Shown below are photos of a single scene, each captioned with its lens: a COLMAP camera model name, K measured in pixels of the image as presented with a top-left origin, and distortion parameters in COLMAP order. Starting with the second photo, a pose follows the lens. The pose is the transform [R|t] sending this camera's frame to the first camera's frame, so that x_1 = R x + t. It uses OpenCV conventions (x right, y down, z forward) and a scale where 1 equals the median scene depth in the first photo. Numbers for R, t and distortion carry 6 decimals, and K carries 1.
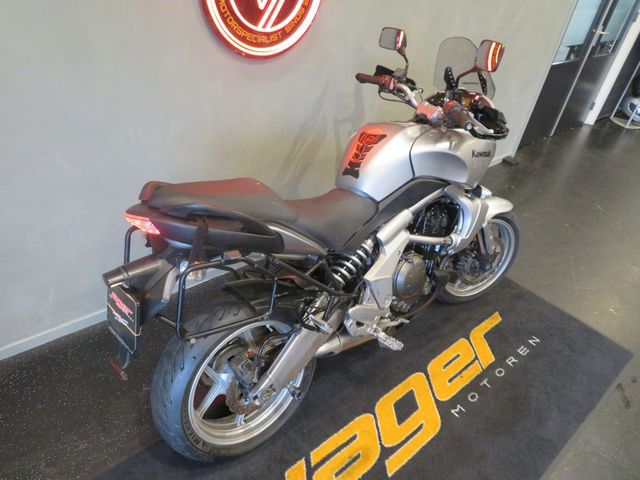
lens RADIAL K [[459.4, 0, 320.0], [0, 459.4, 240.0], [0, 0, 1]] dist [0.000196, -0.000544]
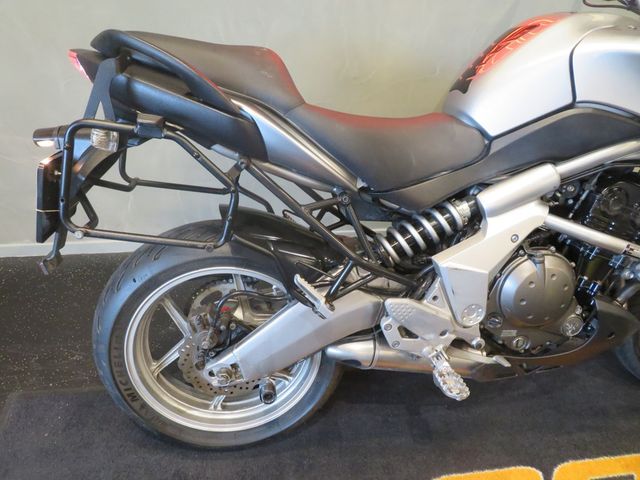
lens RADIAL K [[459.4, 0, 320.0], [0, 459.4, 240.0], [0, 0, 1]] dist [0.000196, -0.000544]
pose [[0.836065, 0.238451, -0.494101, 0.240807], [-0.261426, 0.964942, 0.023319, 0.076452], [0.482339, 0.109675, 0.869092, 0.382254]]
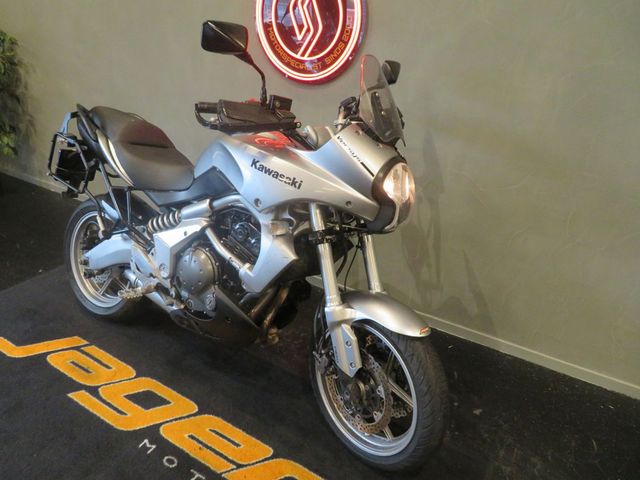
lens RADIAL K [[457.7, 0, 320.0], [0, 457.7, 240.0], [0, 0, 1]] dist [-0.001474, -0.003657]
pose [[0.308954, 0.305742, -0.900594, 1.126902], [-0.556496, 0.826014, 0.089513, -0.206307], [0.771271, 0.473522, 0.425345, 0.773359]]
